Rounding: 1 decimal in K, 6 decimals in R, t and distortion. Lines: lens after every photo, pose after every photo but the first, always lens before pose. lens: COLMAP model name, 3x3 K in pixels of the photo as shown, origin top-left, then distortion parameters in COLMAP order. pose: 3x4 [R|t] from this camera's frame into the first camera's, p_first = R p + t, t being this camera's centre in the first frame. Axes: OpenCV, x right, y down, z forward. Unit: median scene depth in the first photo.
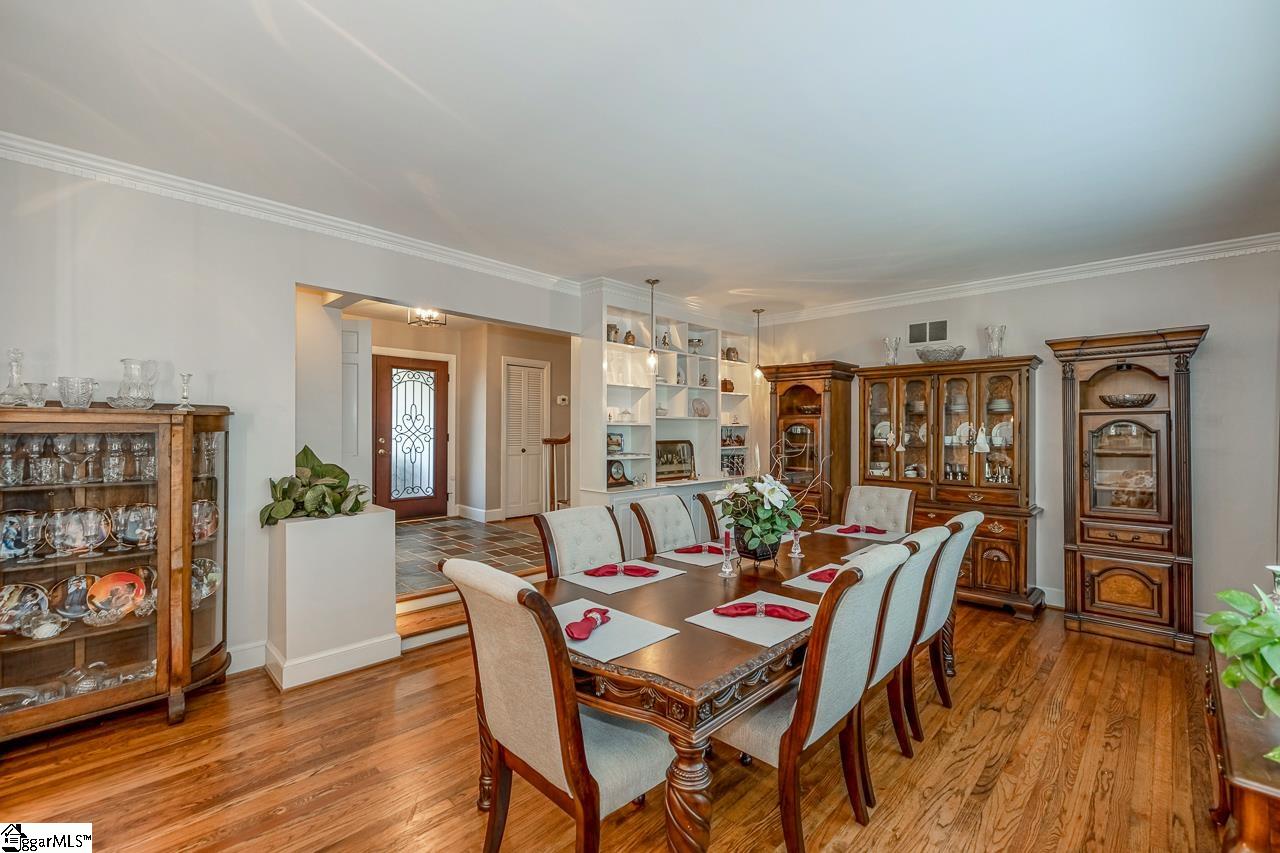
lens RADIAL K [[537.6, 0, 644.1], [0, 537.6, 425.8], [0, 0, 1]] dist [0.003043, 0.000309]
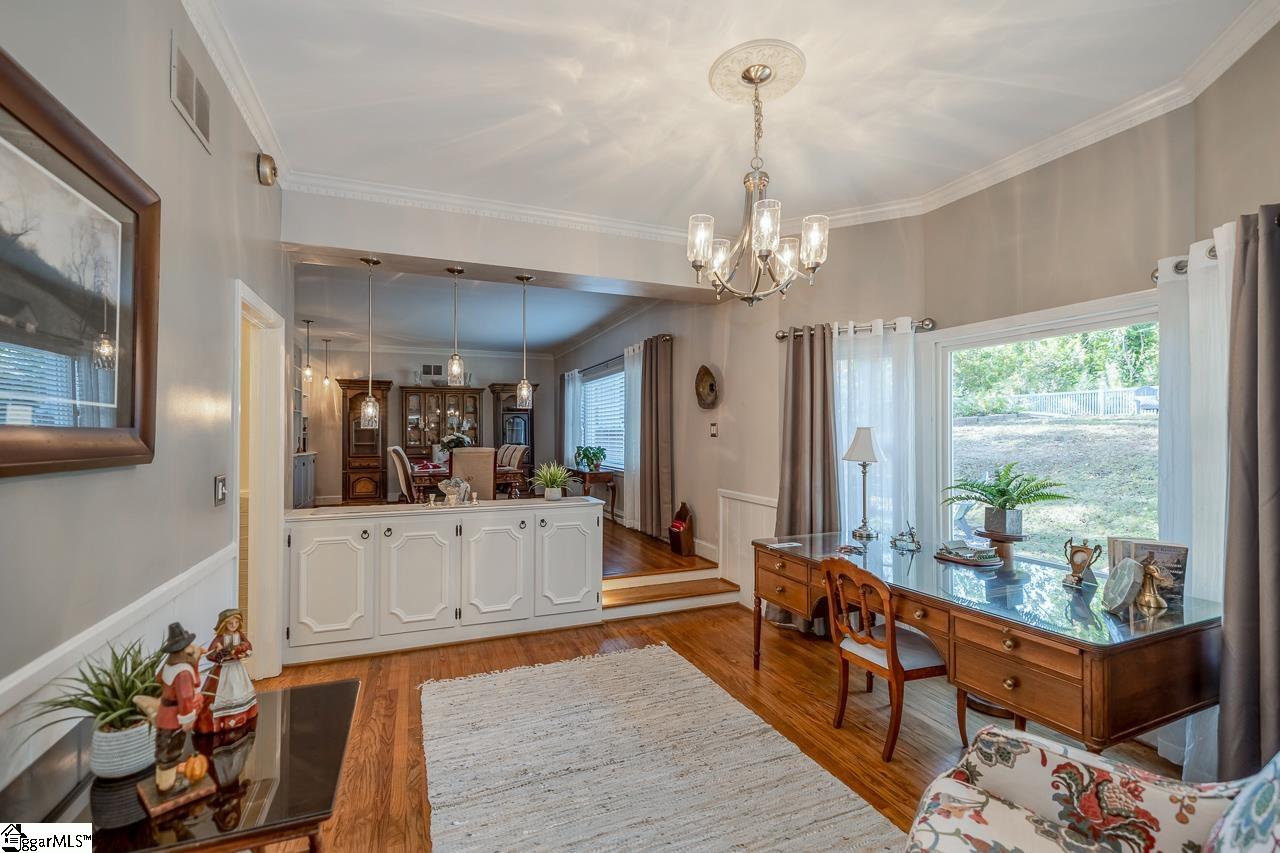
lens RADIAL K [[537.6, 0, 639.8], [0, 537.6, 428.5], [0, 0, 1]] dist [0.003043, 0.000309]
pose [[0.391768, 0.004056, 0.920055, -0.954140], [-0.002859, 0.999991, -0.003191, 0.039673], [-0.920060, -0.001380, 0.391776, -0.438203]]
